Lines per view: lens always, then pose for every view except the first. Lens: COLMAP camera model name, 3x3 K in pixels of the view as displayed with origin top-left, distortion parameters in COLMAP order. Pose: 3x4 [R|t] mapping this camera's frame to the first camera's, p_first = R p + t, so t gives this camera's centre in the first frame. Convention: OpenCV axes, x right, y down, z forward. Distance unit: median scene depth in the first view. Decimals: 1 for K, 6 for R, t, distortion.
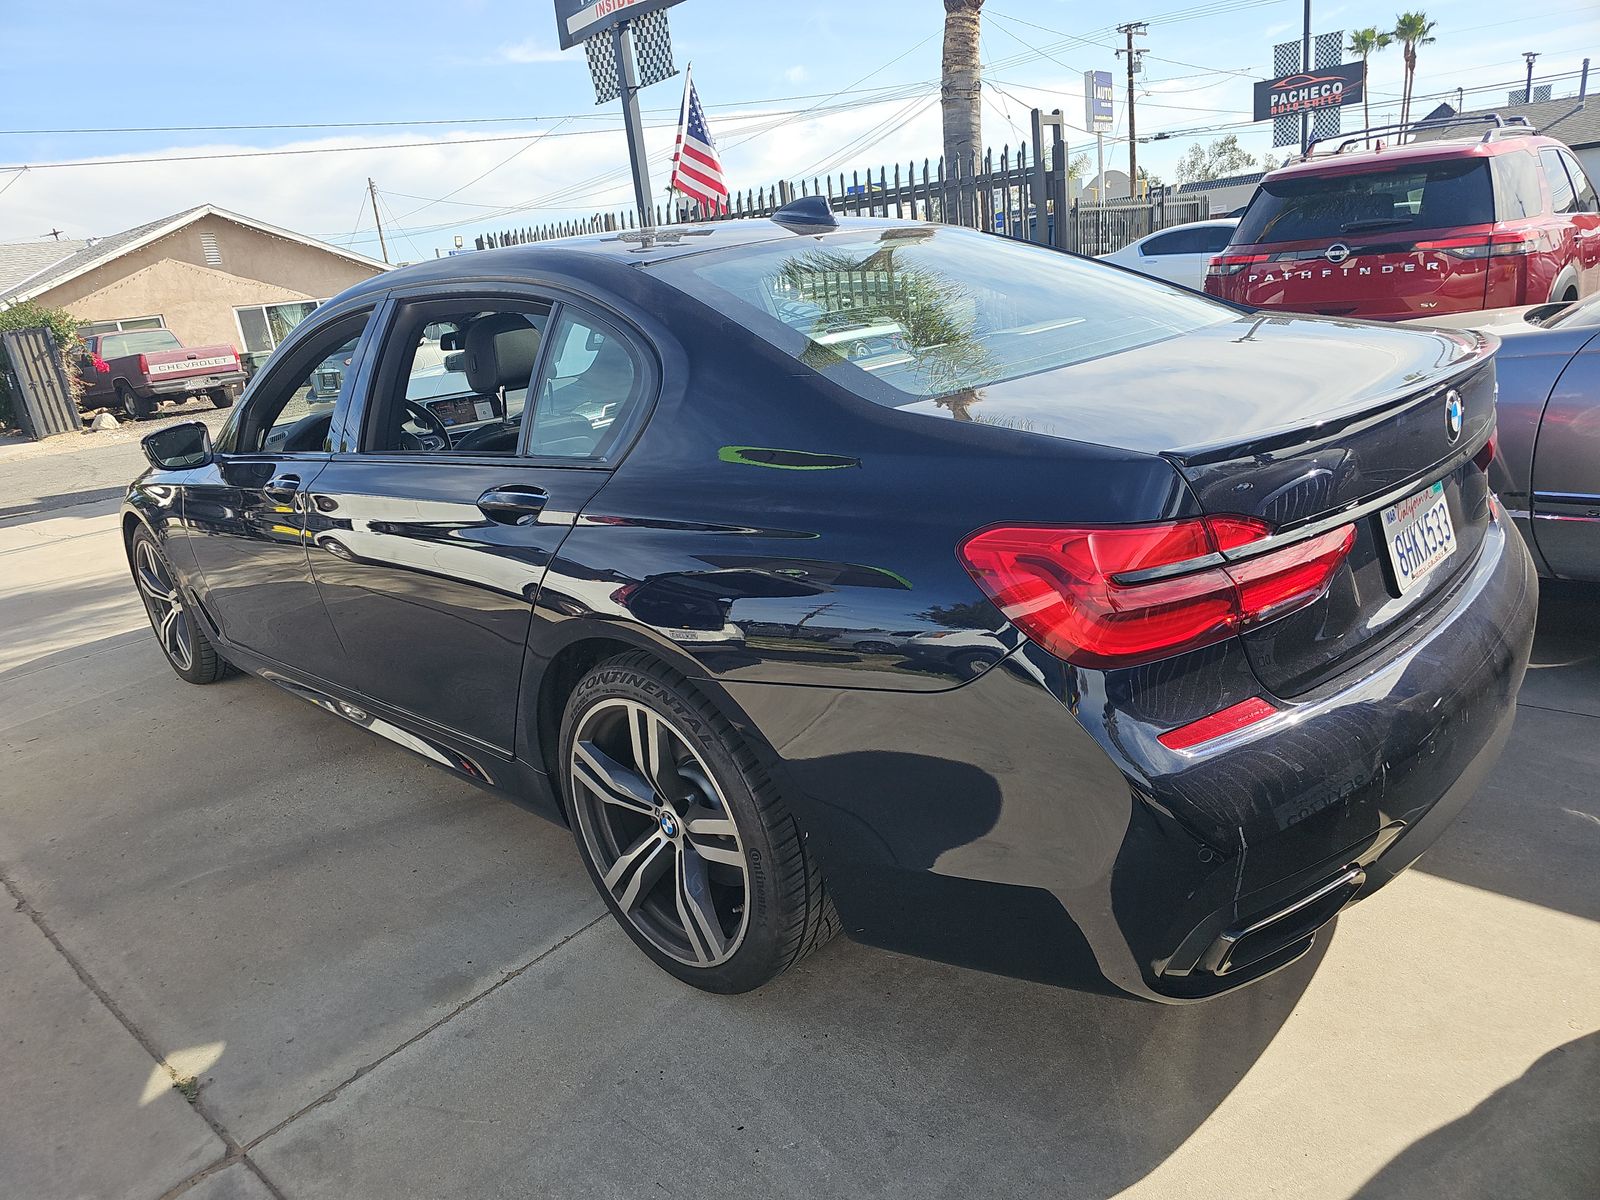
lens RADIAL K [[1078.0, 0, 803.6], [0, 1078.0, 602.2], [0, 0, 1]] dist [0.018394, -0.018393]
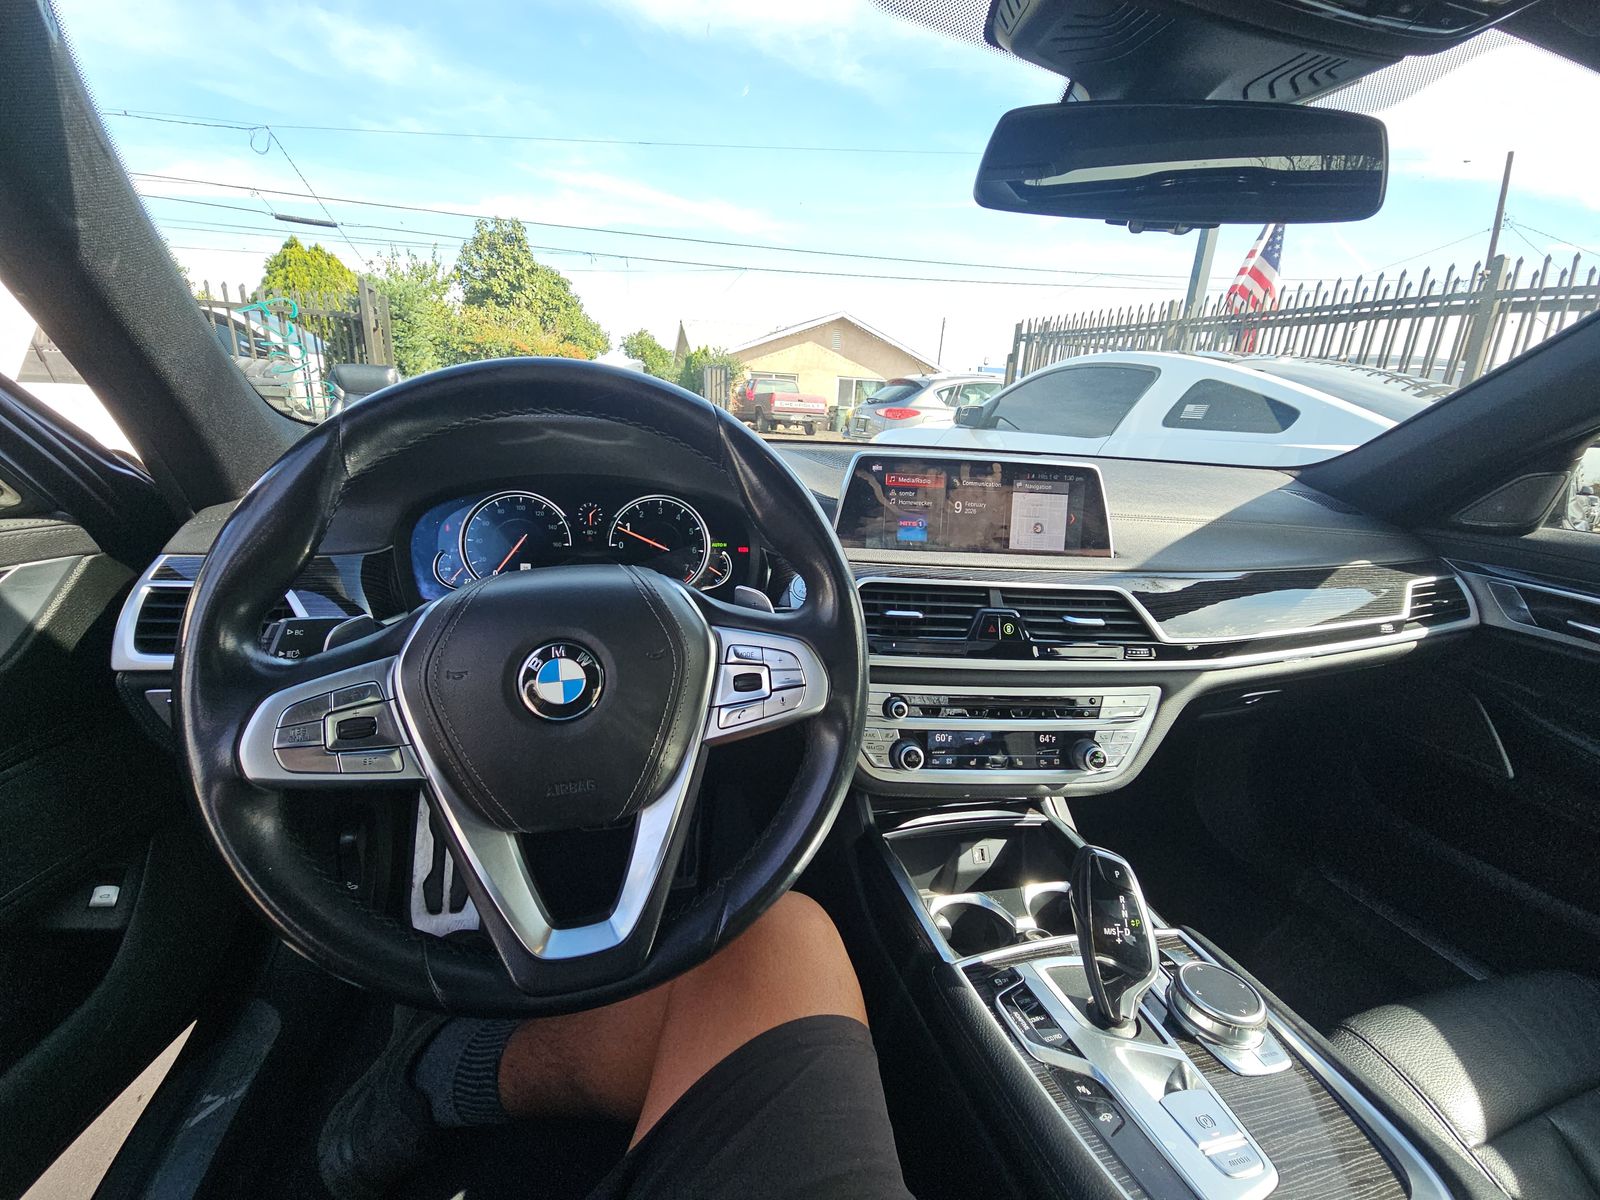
lens RADIAL K [[652.3, 0, 788.3], [0, 652.3, 585.9], [0, 0, 1]] dist [0.002501, -0.000212]
pose [[0.833007, 0.295966, -0.467443, -0.057176], [-0.297464, 0.951965, 0.072649, -0.033099], [0.466491, 0.078530, 0.881033, 0.176111]]
